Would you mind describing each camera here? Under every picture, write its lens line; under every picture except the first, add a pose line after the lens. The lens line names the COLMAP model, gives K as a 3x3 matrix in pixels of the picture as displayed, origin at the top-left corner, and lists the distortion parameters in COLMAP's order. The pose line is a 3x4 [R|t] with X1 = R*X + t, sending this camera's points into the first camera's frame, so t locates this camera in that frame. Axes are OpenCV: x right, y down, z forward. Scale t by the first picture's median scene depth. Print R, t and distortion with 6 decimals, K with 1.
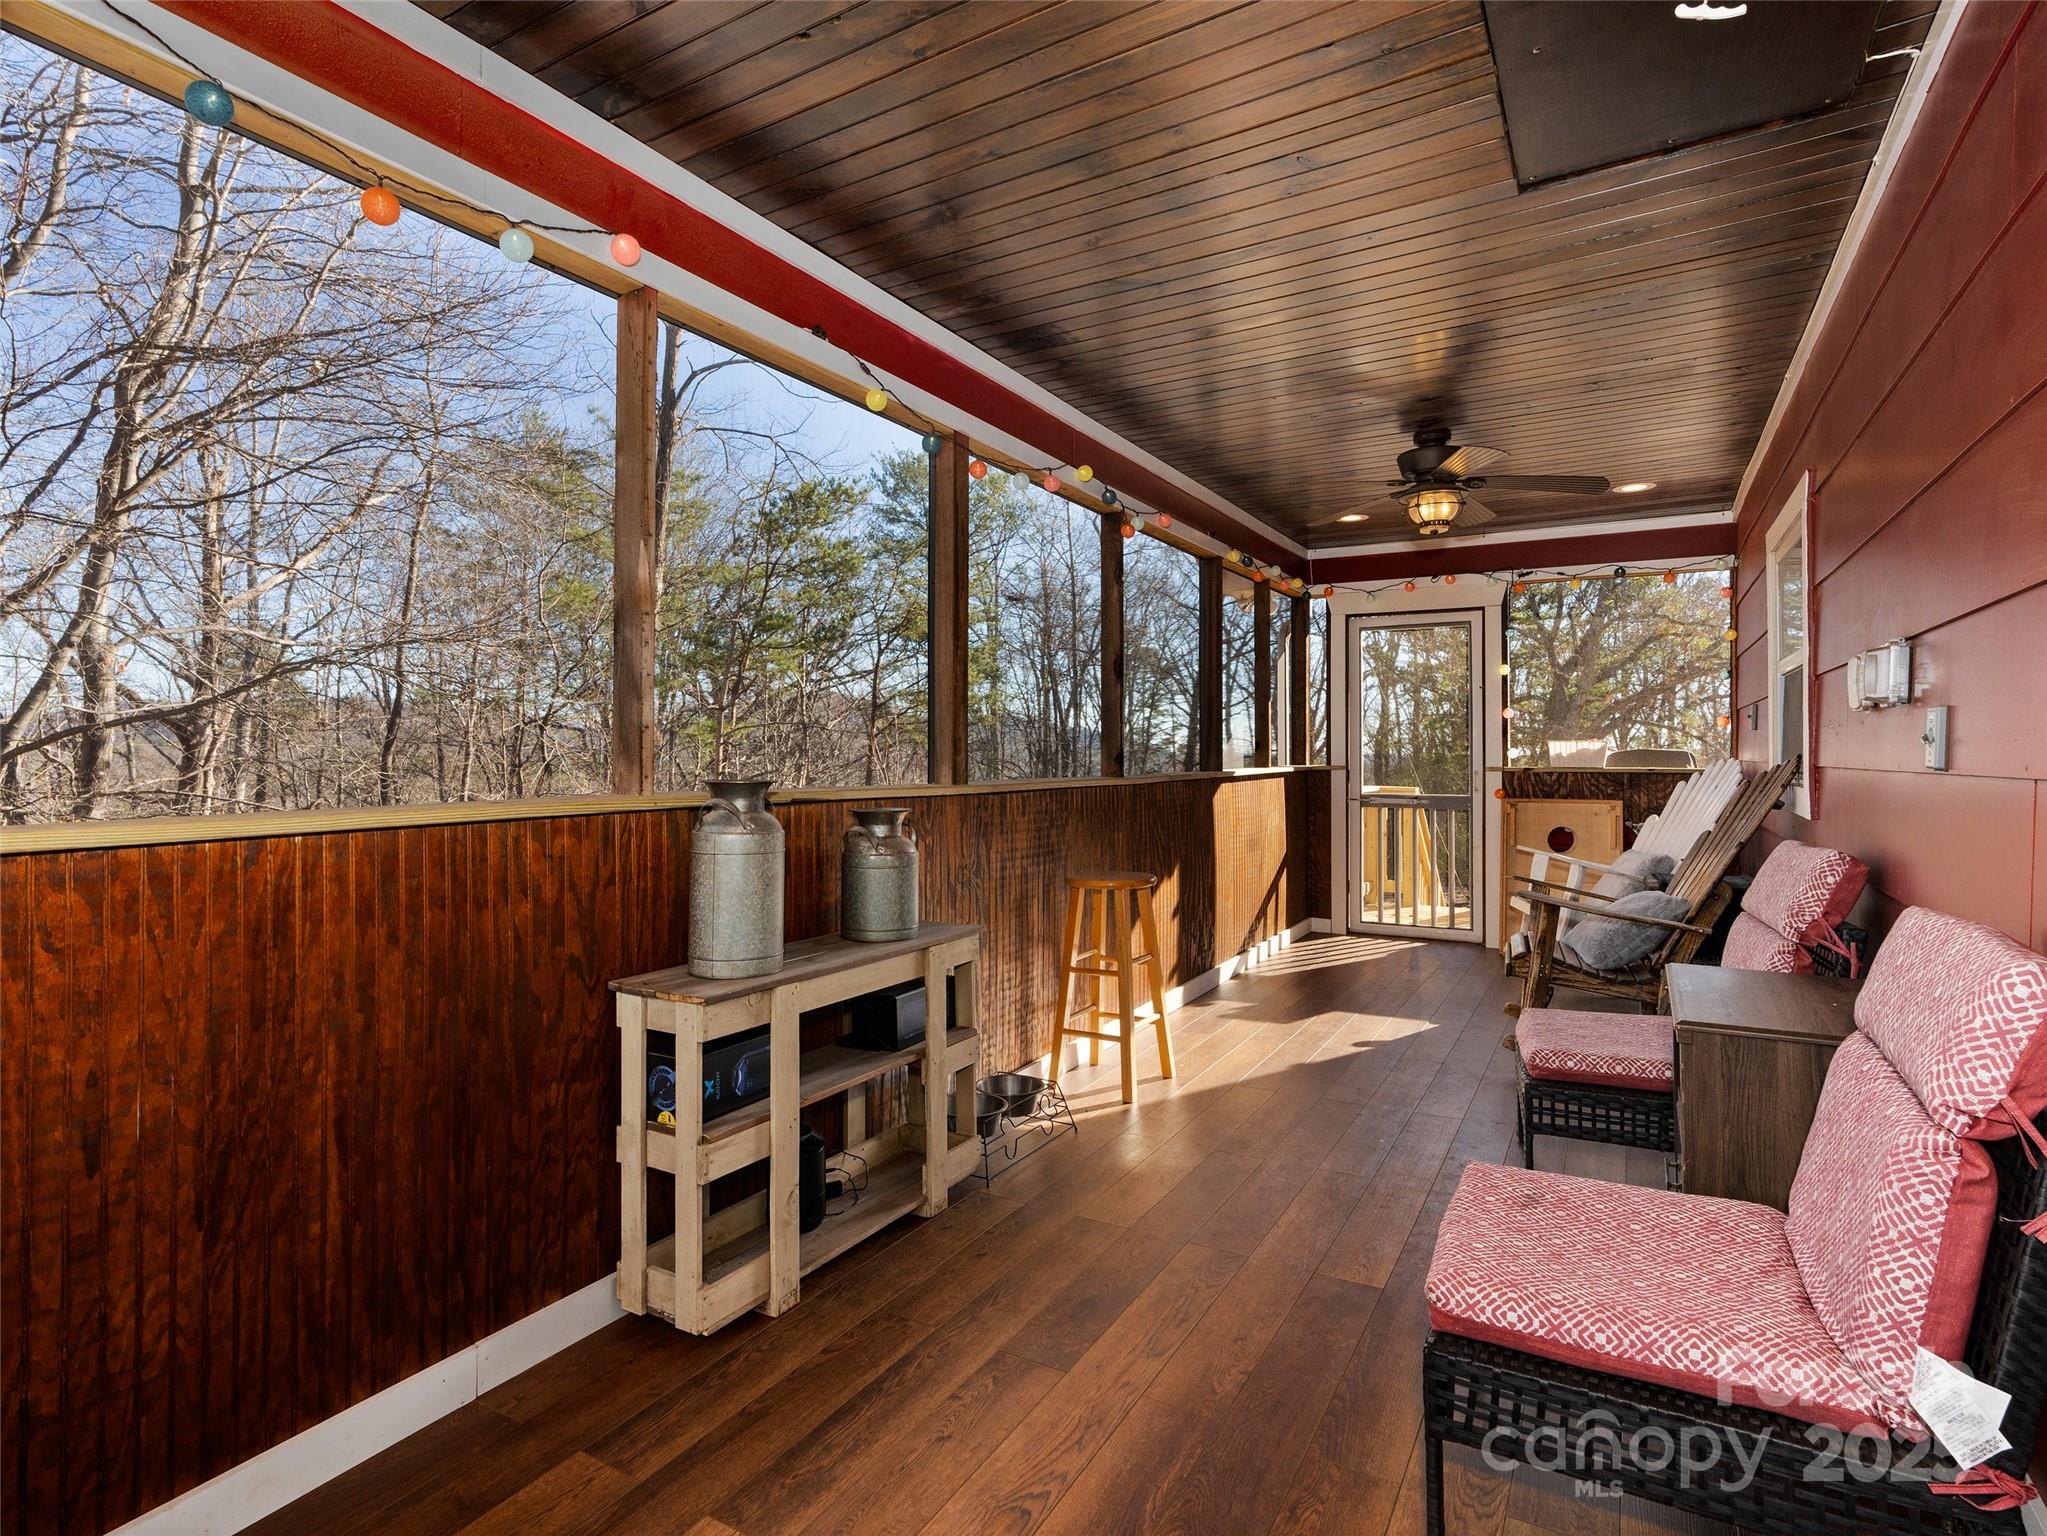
lens RADIAL K [[1044.6, 0, 998.3], [0, 1044.6, 733.0], [0, 0, 1]] dist [-0.014511, 0.005154]
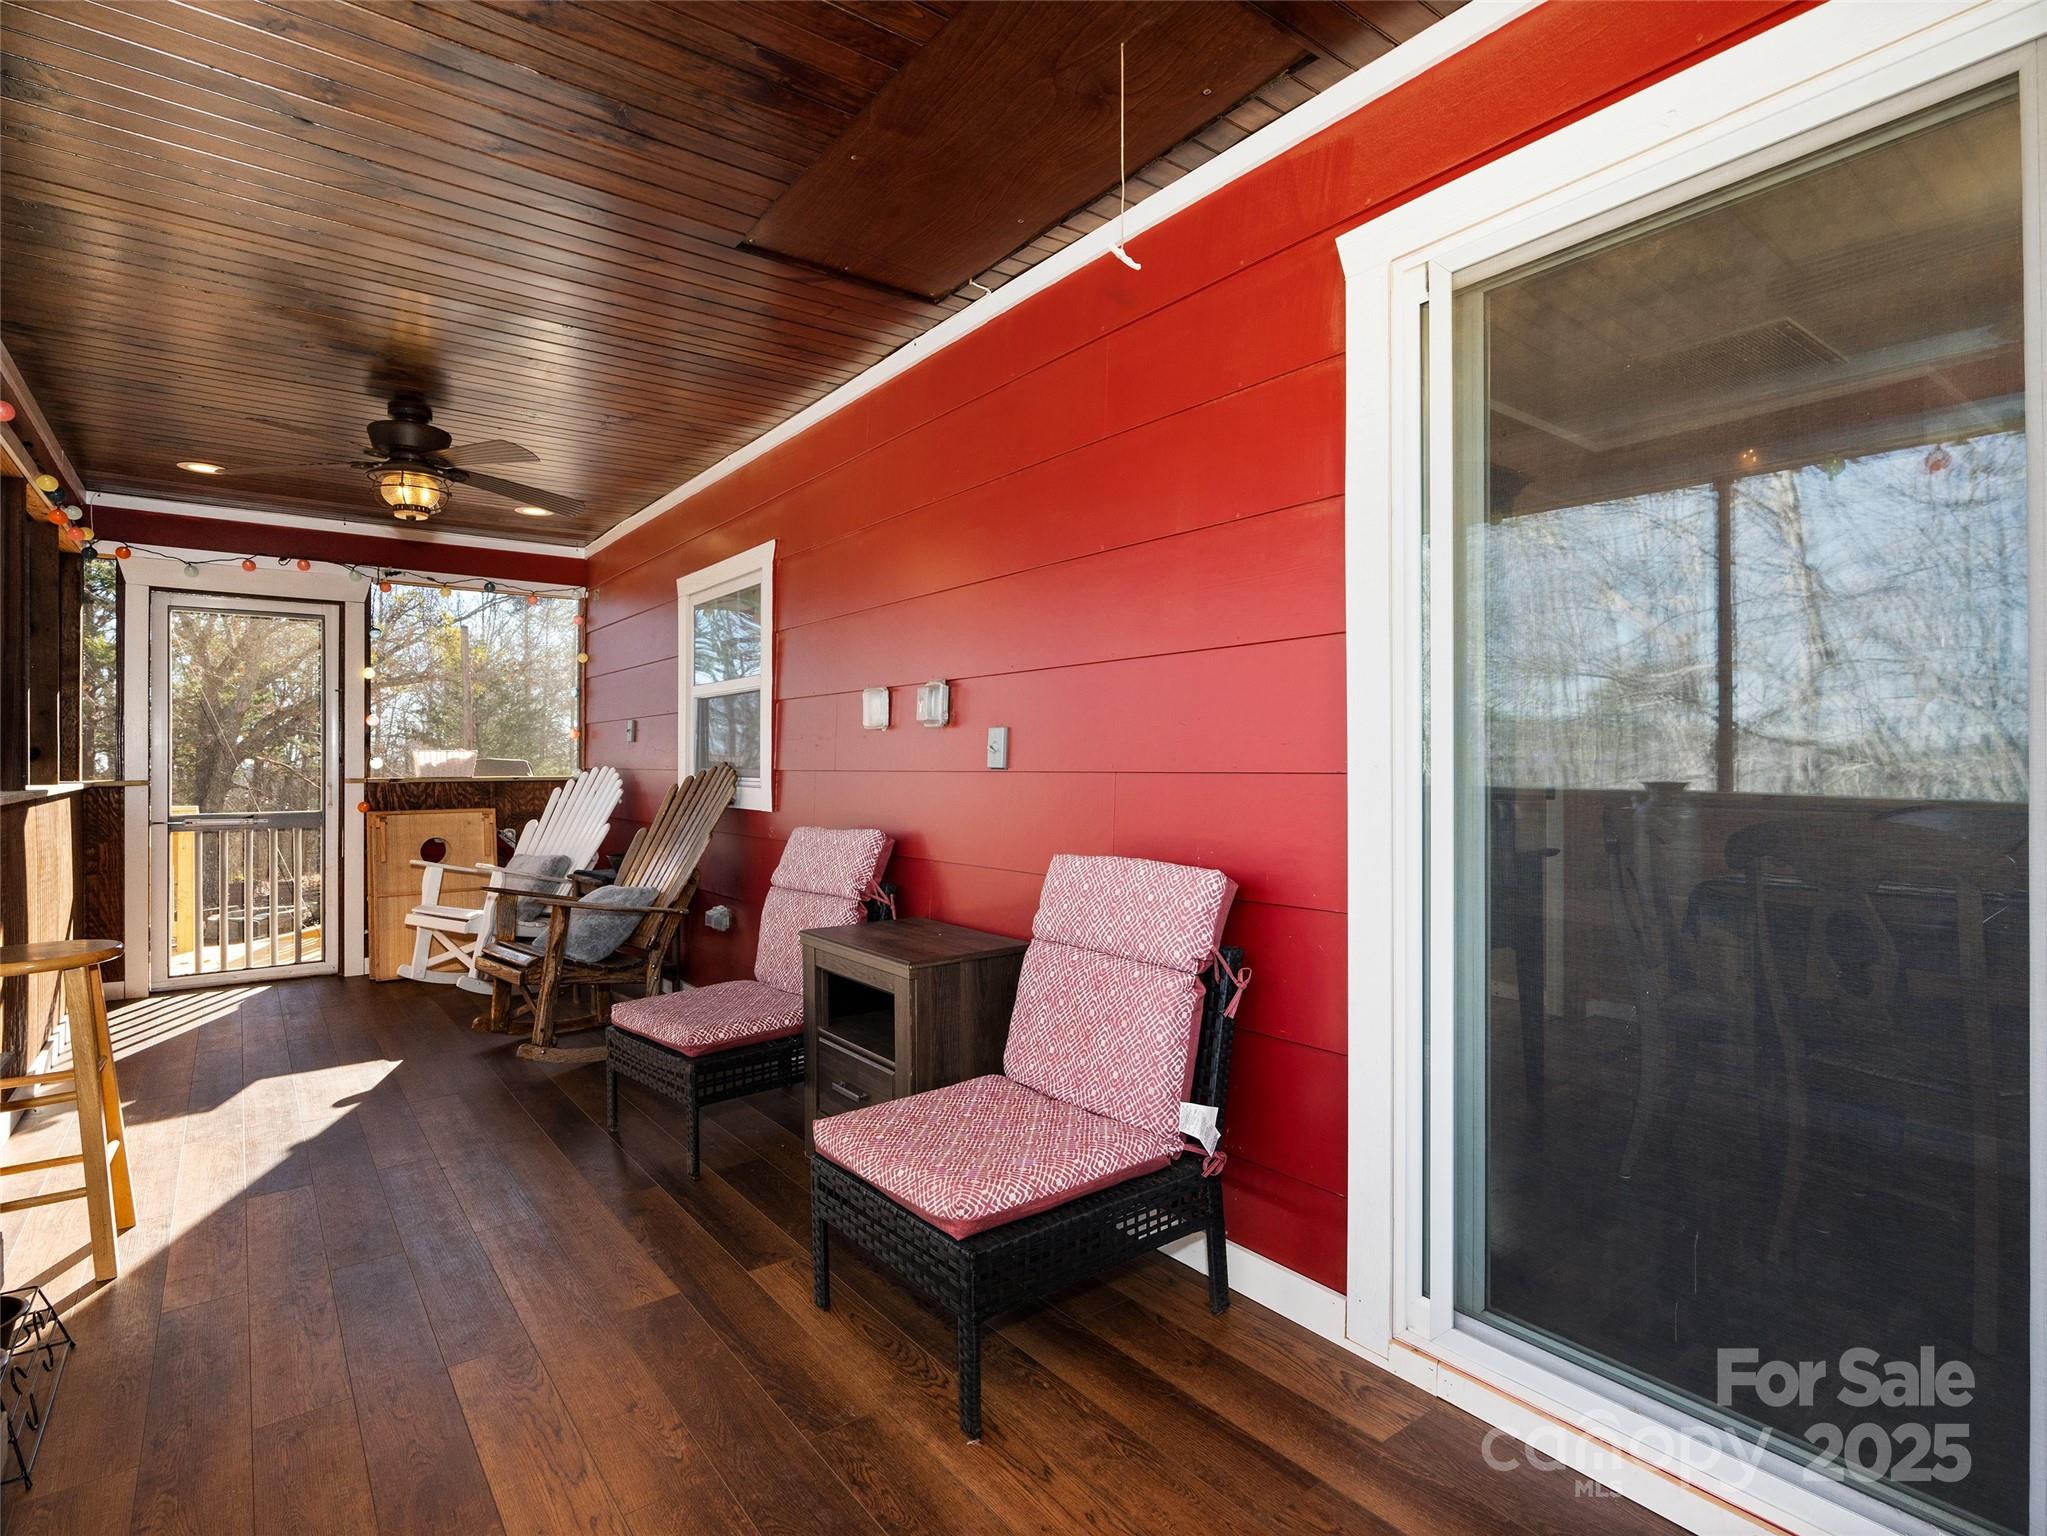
lens RADIAL K [[1044.6, 0, 1017.8], [0, 1044.6, 764.6], [0, 0, 1]] dist [-0.014511, 0.005154]
pose [[0.376208, -0.006023, 0.926516, -0.166217], [-0.011774, 0.999867, 0.011280, 0.003604], [-0.926460, -0.015153, 0.376087, 0.124965]]
